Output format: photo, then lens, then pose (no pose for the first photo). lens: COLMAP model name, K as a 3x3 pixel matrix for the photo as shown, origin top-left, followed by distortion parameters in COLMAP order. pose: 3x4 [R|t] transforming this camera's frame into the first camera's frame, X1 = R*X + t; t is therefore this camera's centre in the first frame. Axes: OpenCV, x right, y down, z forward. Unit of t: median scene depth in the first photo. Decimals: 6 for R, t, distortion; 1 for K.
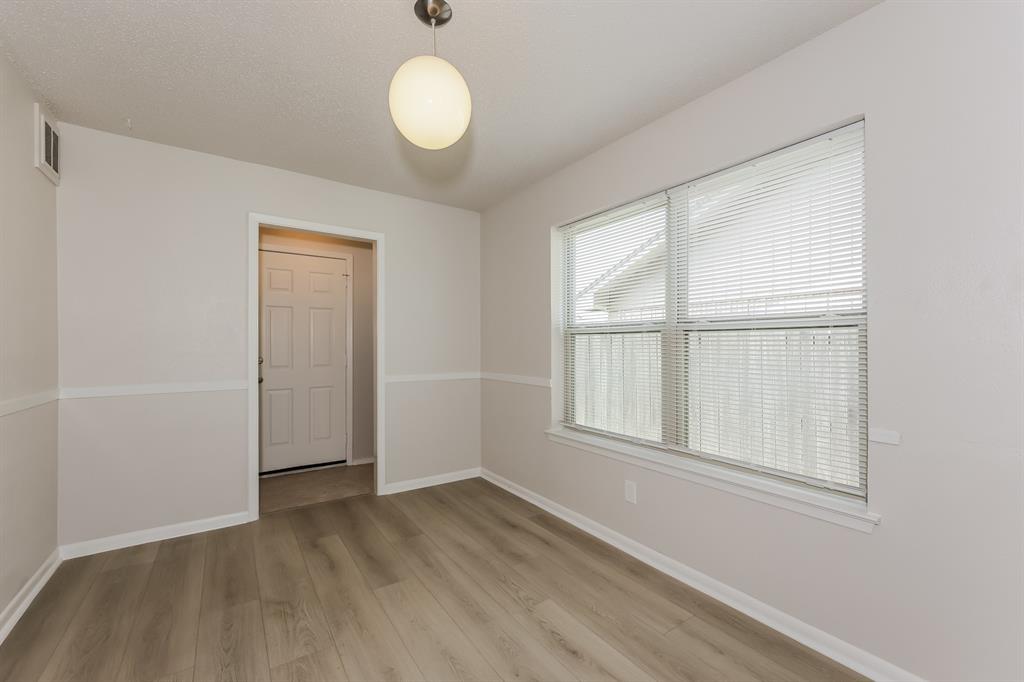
lens RADIAL K [[416.0, 0, 514.0], [0, 416.0, 344.3], [0, 0, 1]] dist [0.001802, 0.000275]
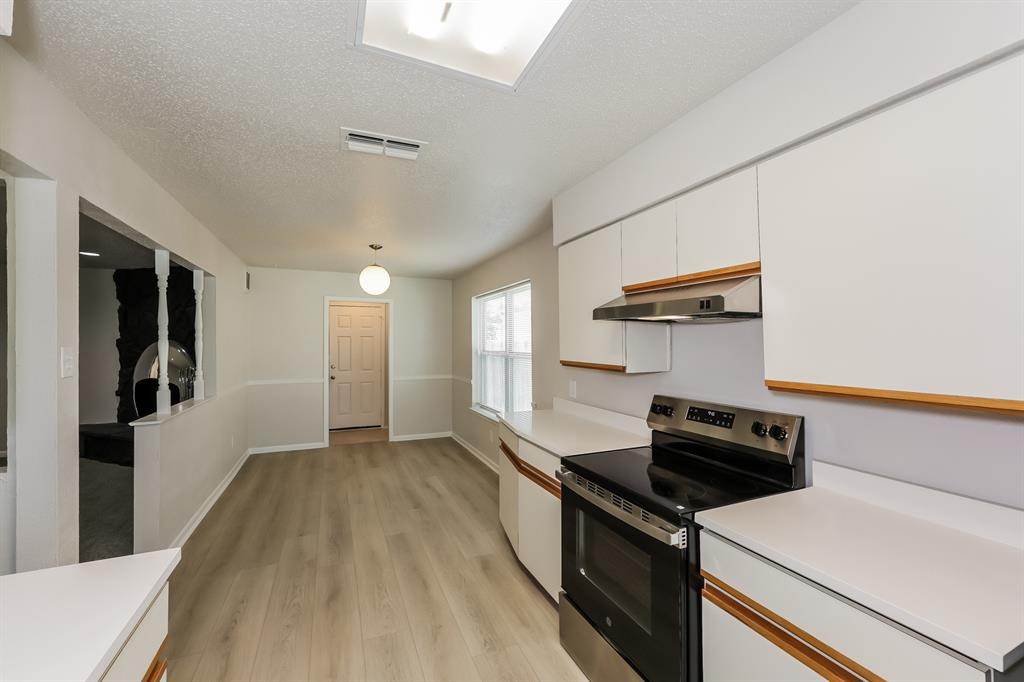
lens RADIAL K [[416.0, 0, 514.0], [0, 416.0, 344.3], [0, 0, 1]] dist [0.001802, 0.000275]
pose [[0.981080, 0.002165, -0.193588, 0.660972], [-0.001891, 0.999997, 0.001599, -0.081297], [0.193591, -0.001203, 0.981082, -0.809979]]
